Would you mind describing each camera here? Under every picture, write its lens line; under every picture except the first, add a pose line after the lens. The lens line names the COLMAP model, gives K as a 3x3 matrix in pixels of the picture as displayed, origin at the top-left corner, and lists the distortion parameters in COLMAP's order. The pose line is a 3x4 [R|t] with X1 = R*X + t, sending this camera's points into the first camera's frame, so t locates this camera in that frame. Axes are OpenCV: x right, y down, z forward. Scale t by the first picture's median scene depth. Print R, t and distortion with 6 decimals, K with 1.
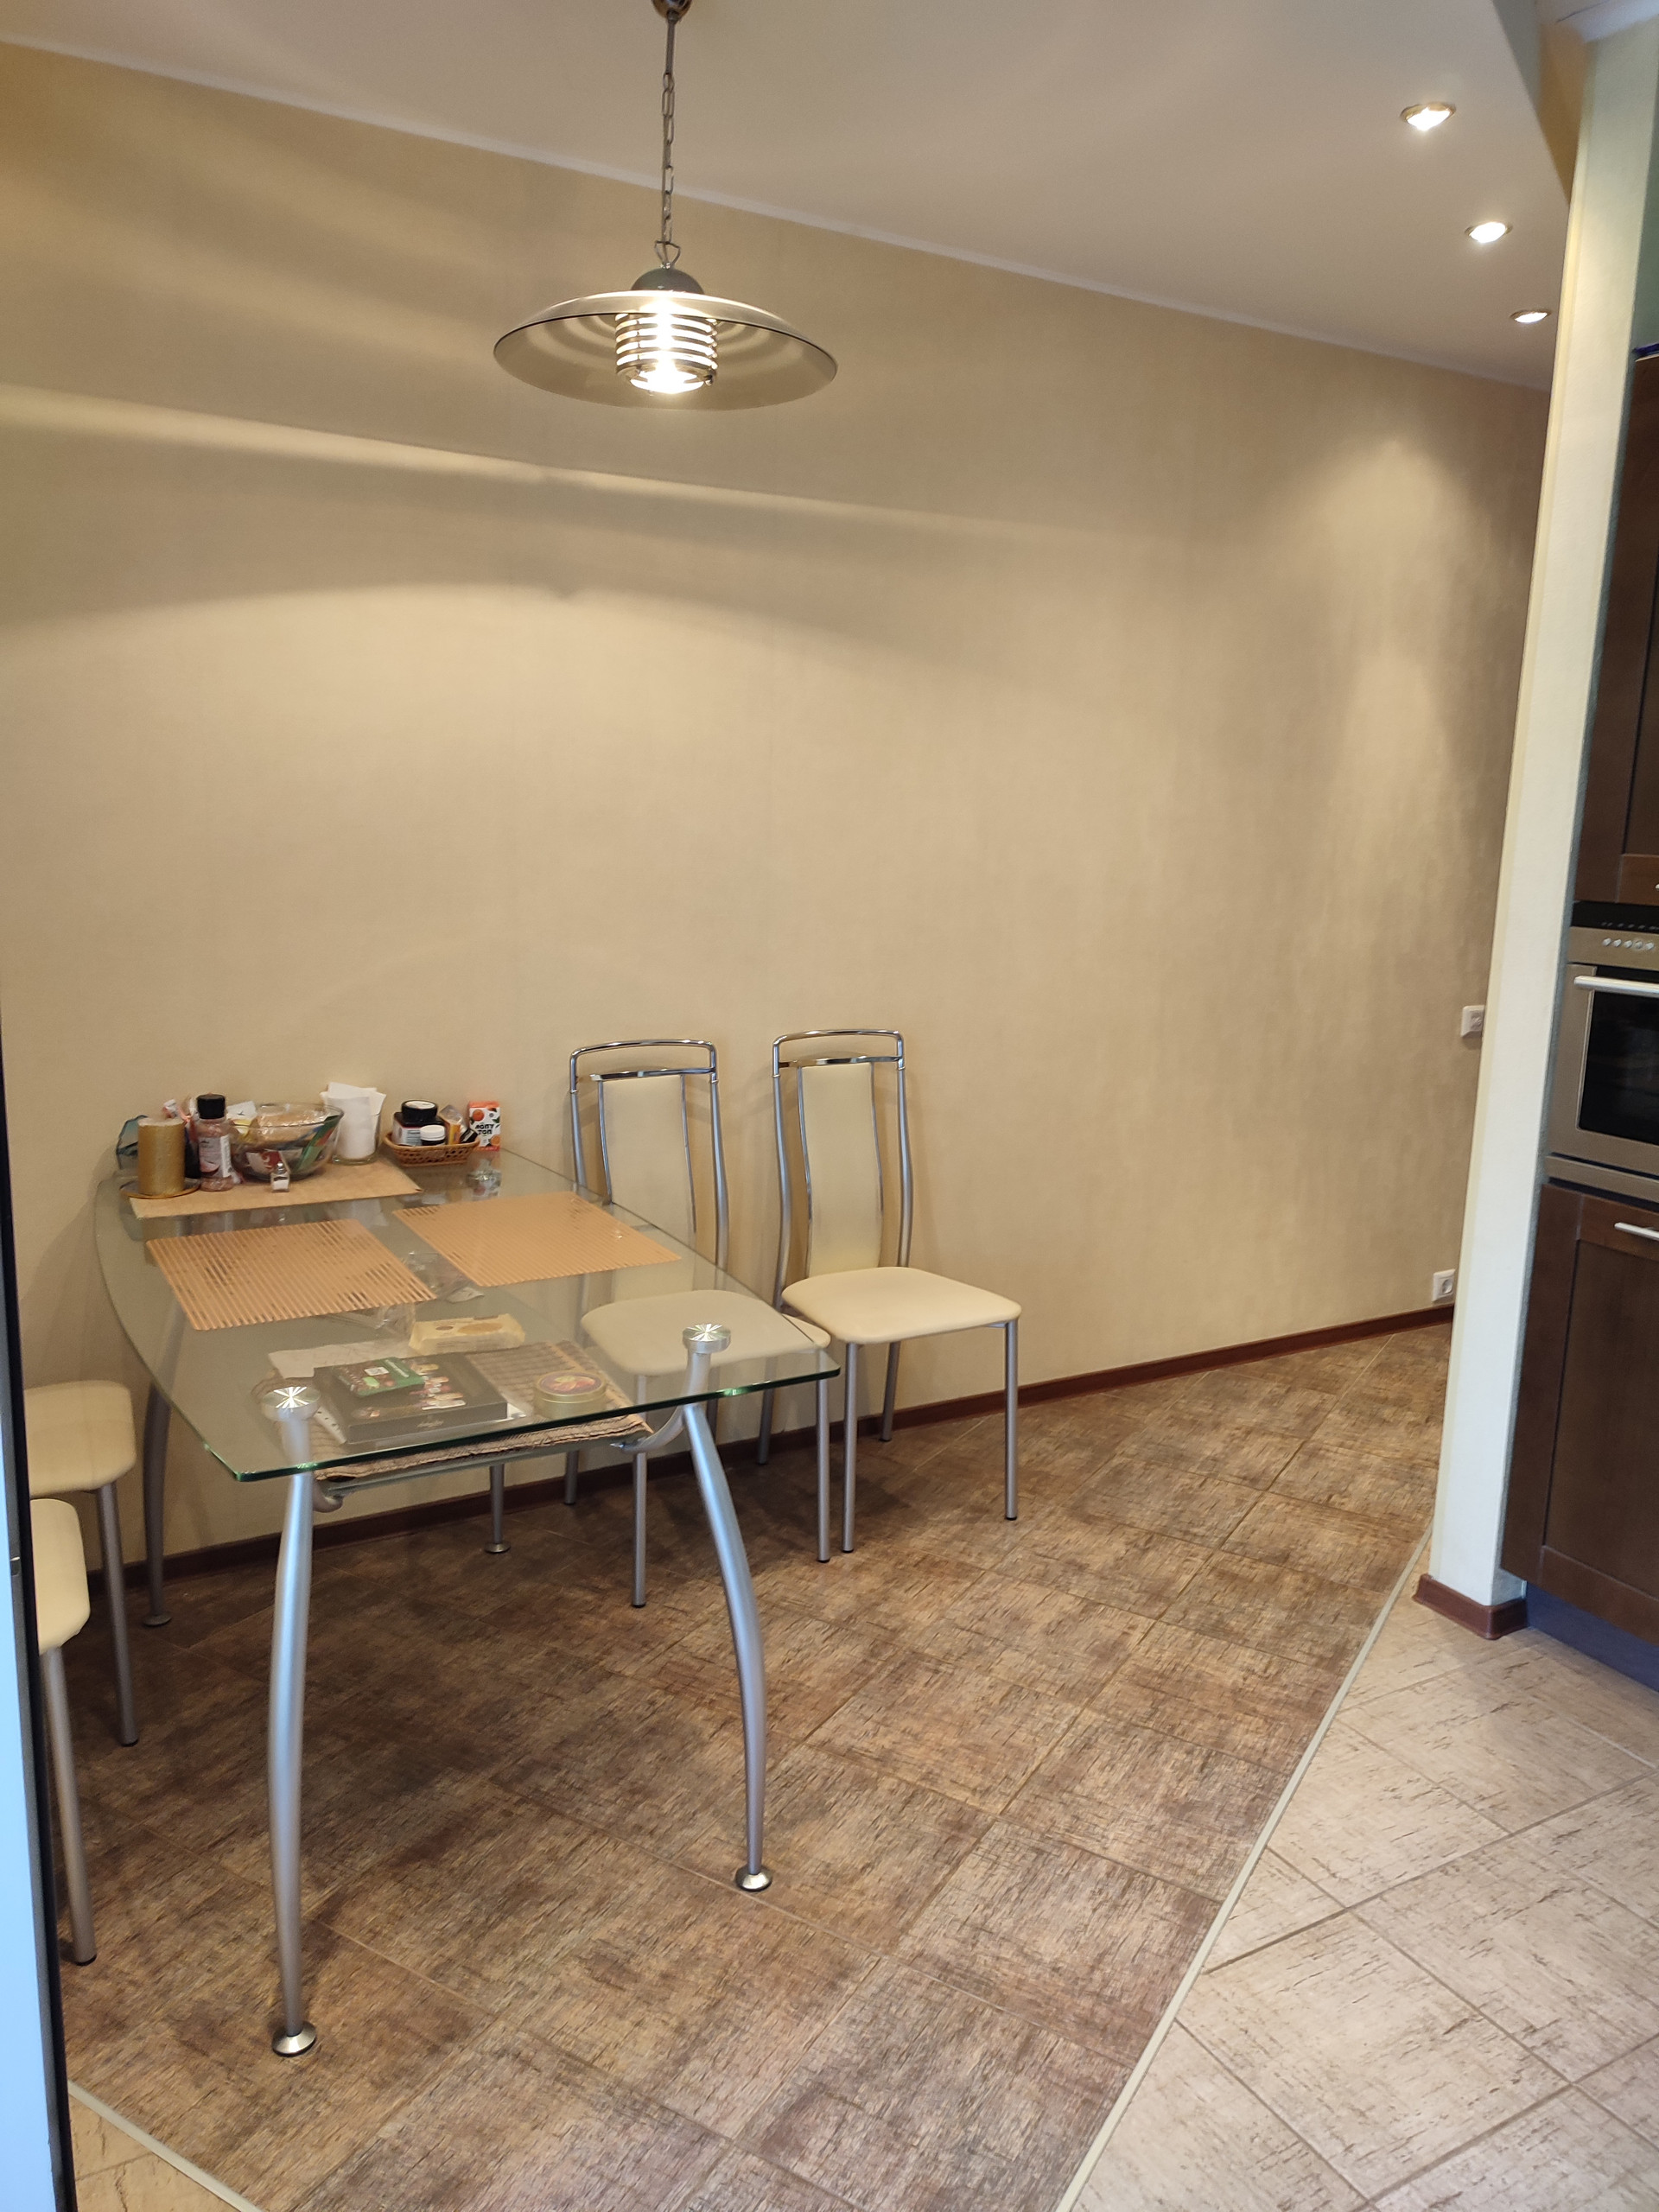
lens RADIAL K [[1545.1, 0, 829.5], [0, 1545.1, 1106.0], [0, 0, 1]] dist [0.005874, -0.002964]
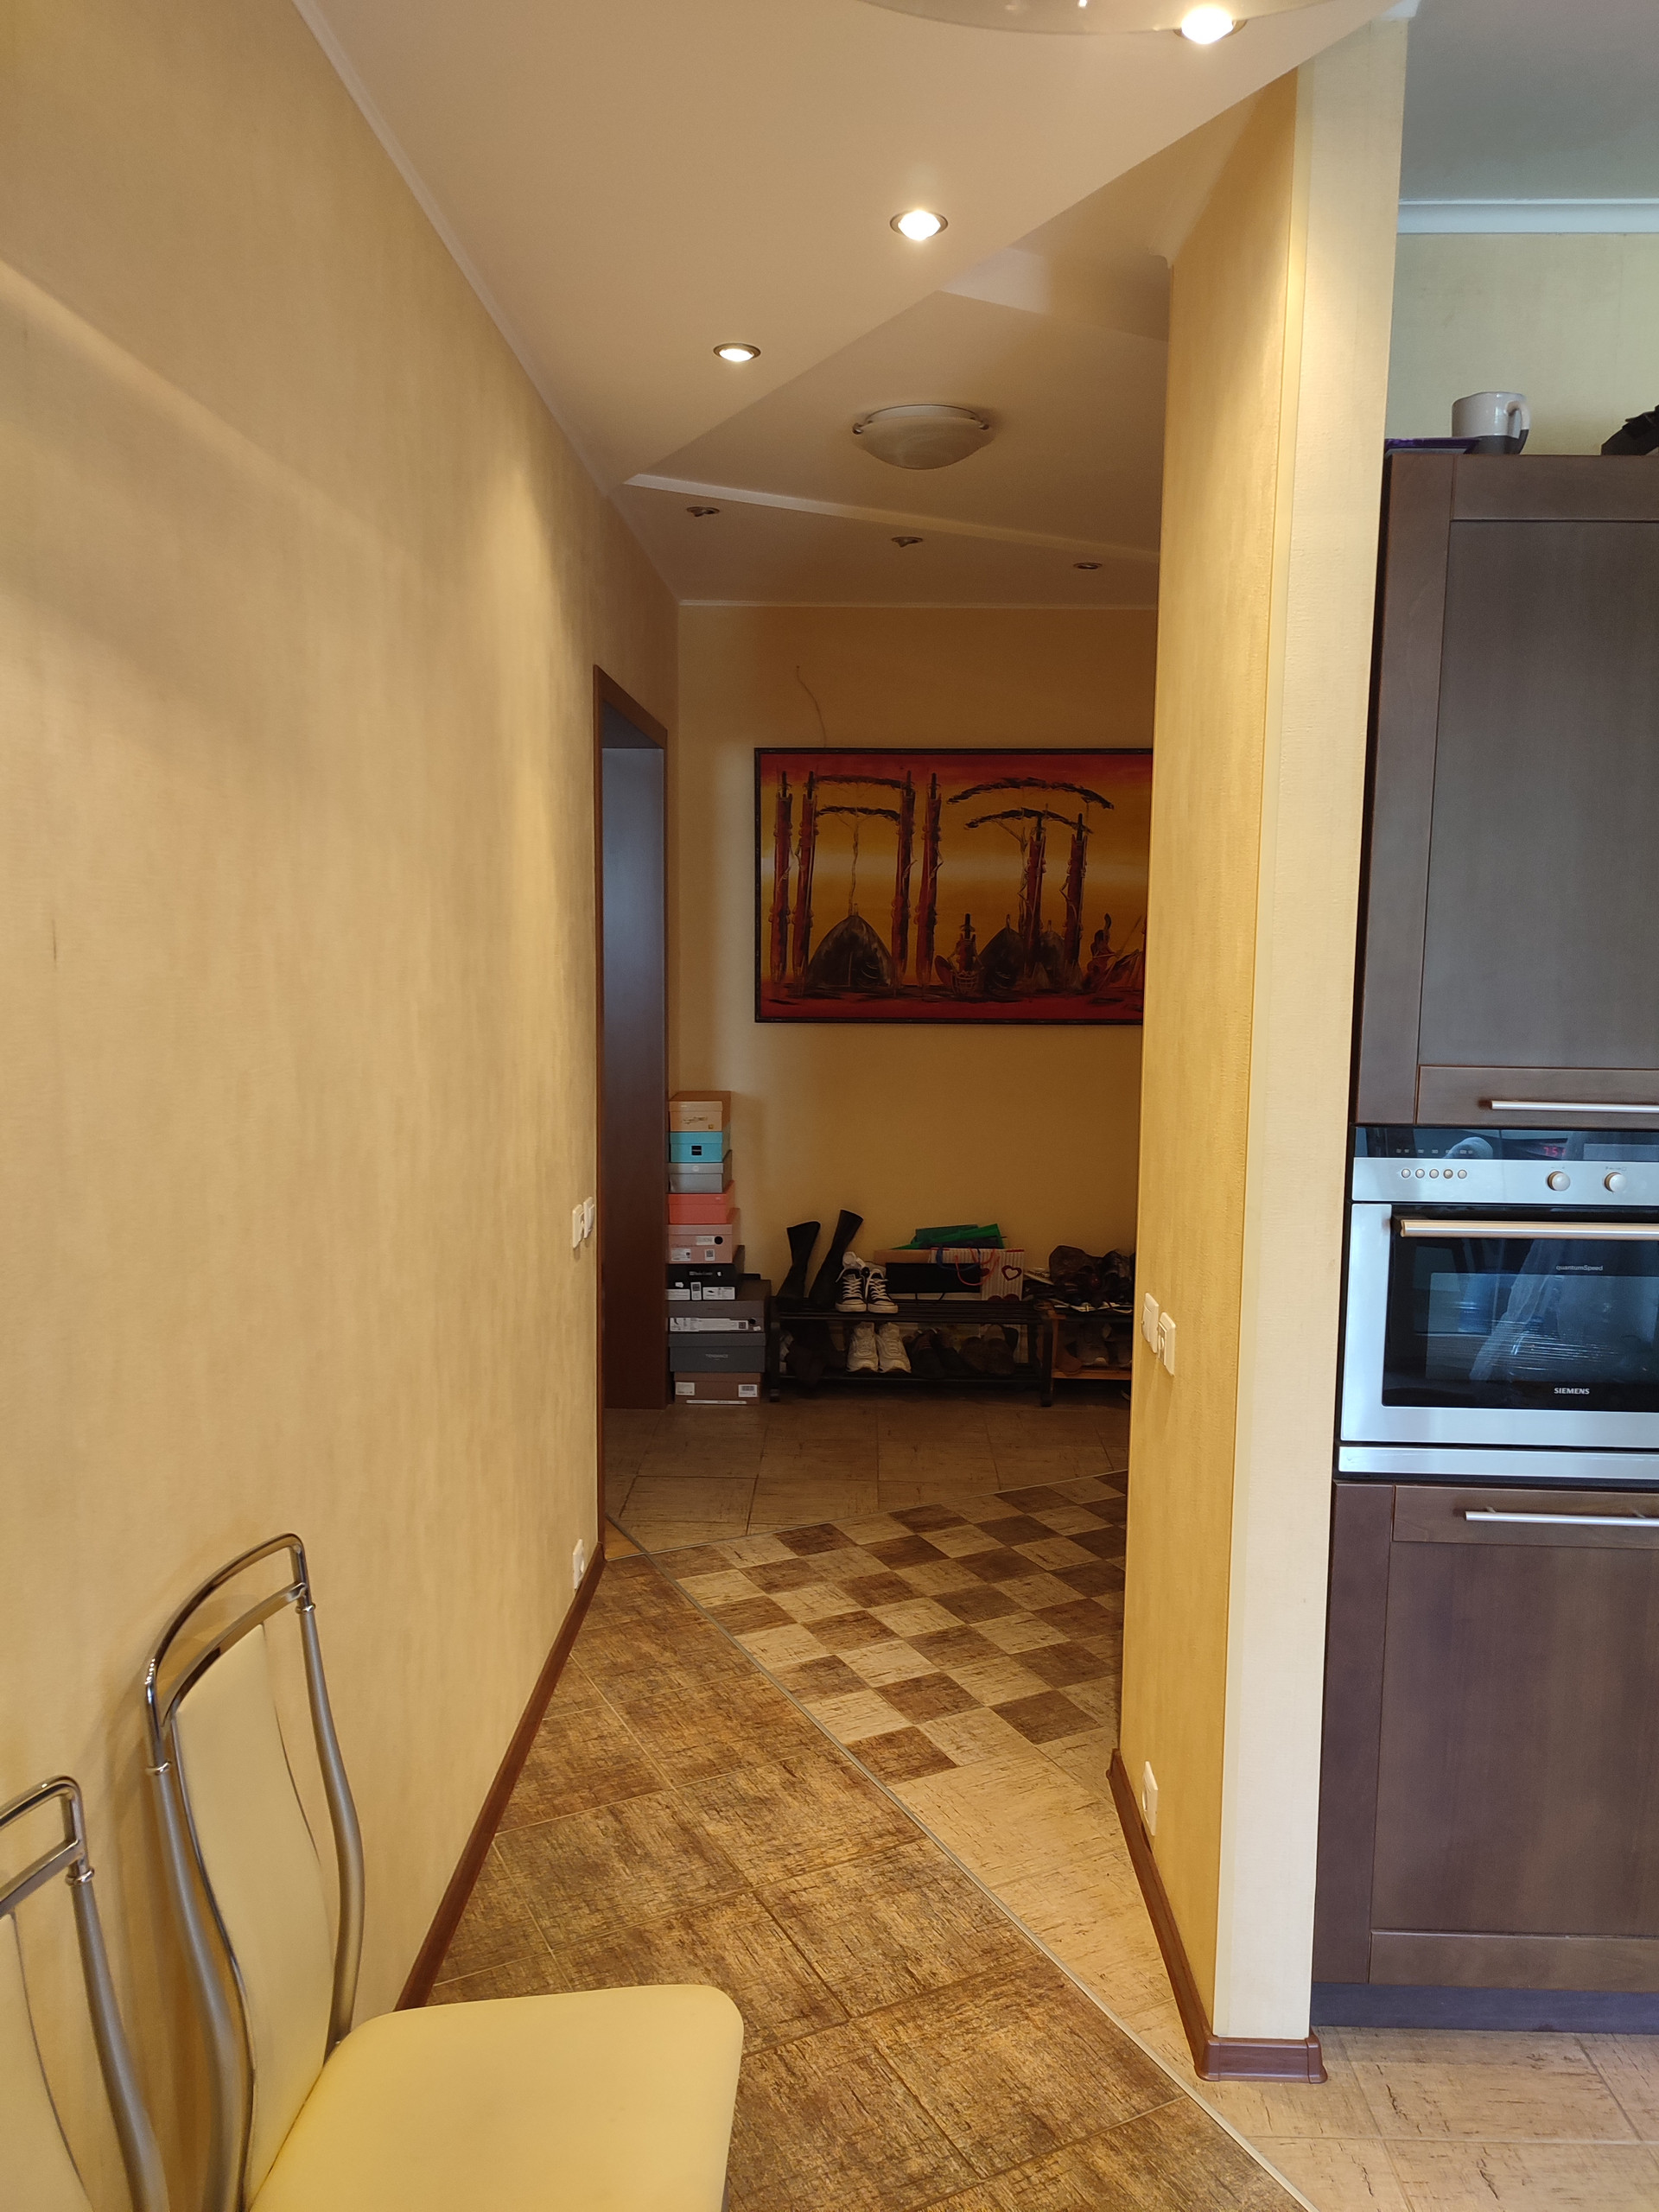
lens RADIAL K [[1545.1, 0, 829.5], [0, 1545.1, 1106.0], [0, 0, 1]] dist [0.005874, -0.002964]
pose [[0.501759, -0.104706, 0.858647, -0.255822], [0.152704, 0.987779, 0.031219, -0.162069], [-0.851422, 0.115454, 0.511616, 0.640751]]
